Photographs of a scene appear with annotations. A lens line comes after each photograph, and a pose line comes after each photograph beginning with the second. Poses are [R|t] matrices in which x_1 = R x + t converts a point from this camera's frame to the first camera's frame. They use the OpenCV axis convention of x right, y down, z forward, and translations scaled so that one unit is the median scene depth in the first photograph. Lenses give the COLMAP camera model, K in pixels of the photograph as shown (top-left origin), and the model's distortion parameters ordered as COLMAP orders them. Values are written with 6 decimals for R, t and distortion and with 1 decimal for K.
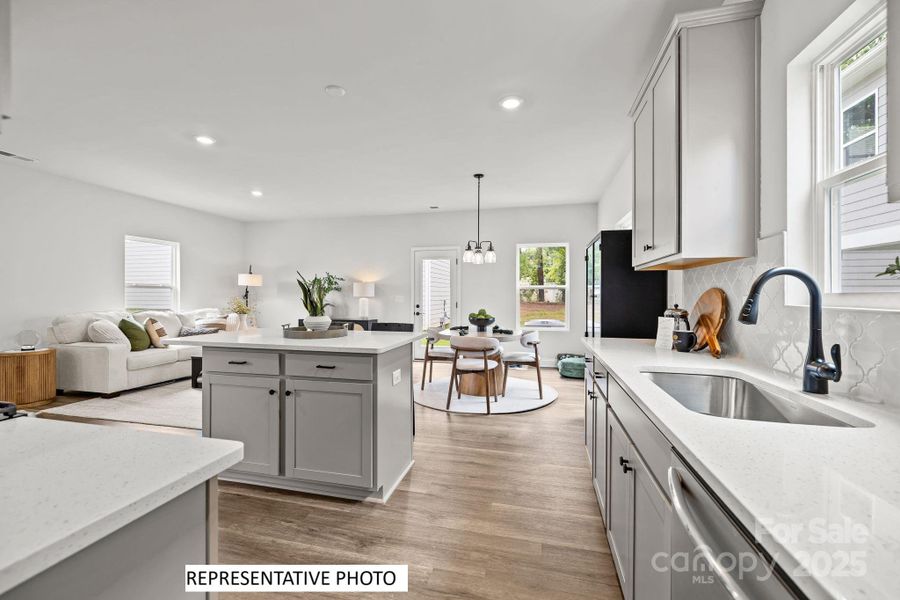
lens RADIAL K [[372.6, 0, 450.5], [0, 372.6, 298.0], [0, 0, 1]] dist [-0.001283, 0.000188]
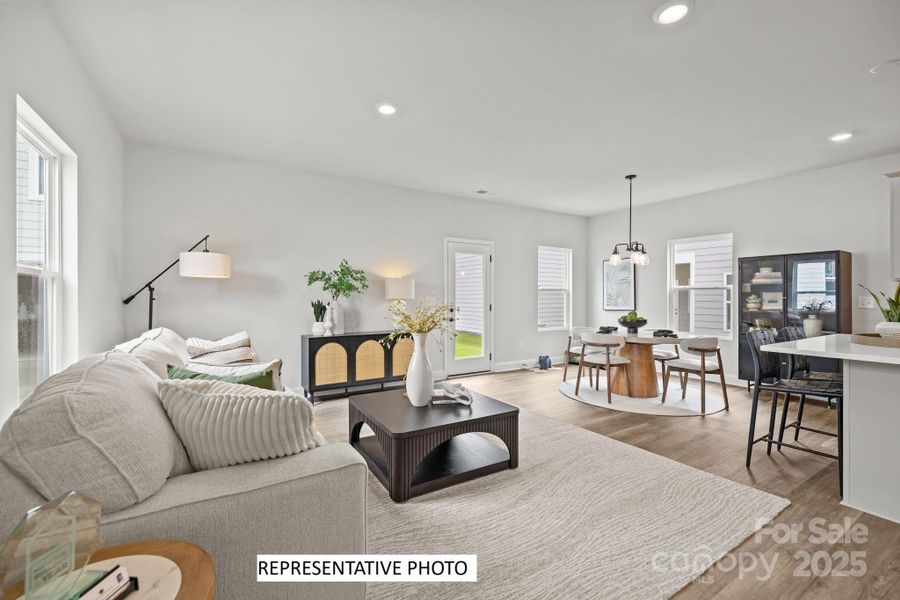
lens RADIAL K [[372.6, 0, 448.3], [0, 372.6, 299.2], [0, 0, 1]] dist [-0.001283, 0.000188]
pose [[0.699521, -0.011039, 0.714527, -0.927399], [0.006877, 0.999938, 0.008715, -0.012732], [-0.714579, -0.001183, 0.699554, 0.614130]]
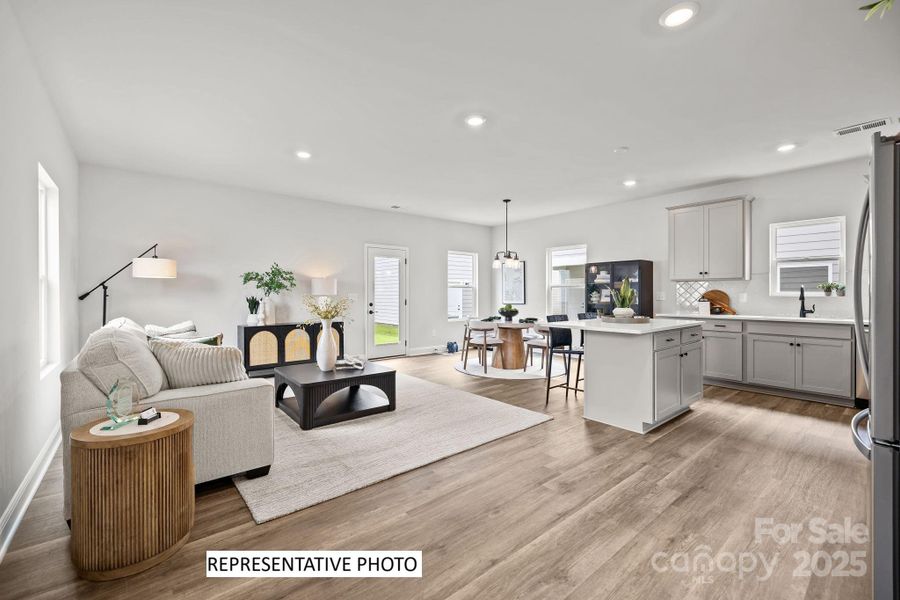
lens RADIAL K [[372.6, 0, 445.6], [0, 372.6, 296.8], [0, 0, 1]] dist [-0.001283, 0.000188]
pose [[0.601718, -0.015424, 0.798559, -1.032273], [0.008887, 0.999881, 0.012616, -0.012047], [-0.798659, -0.000494, 0.601784, 0.366439]]
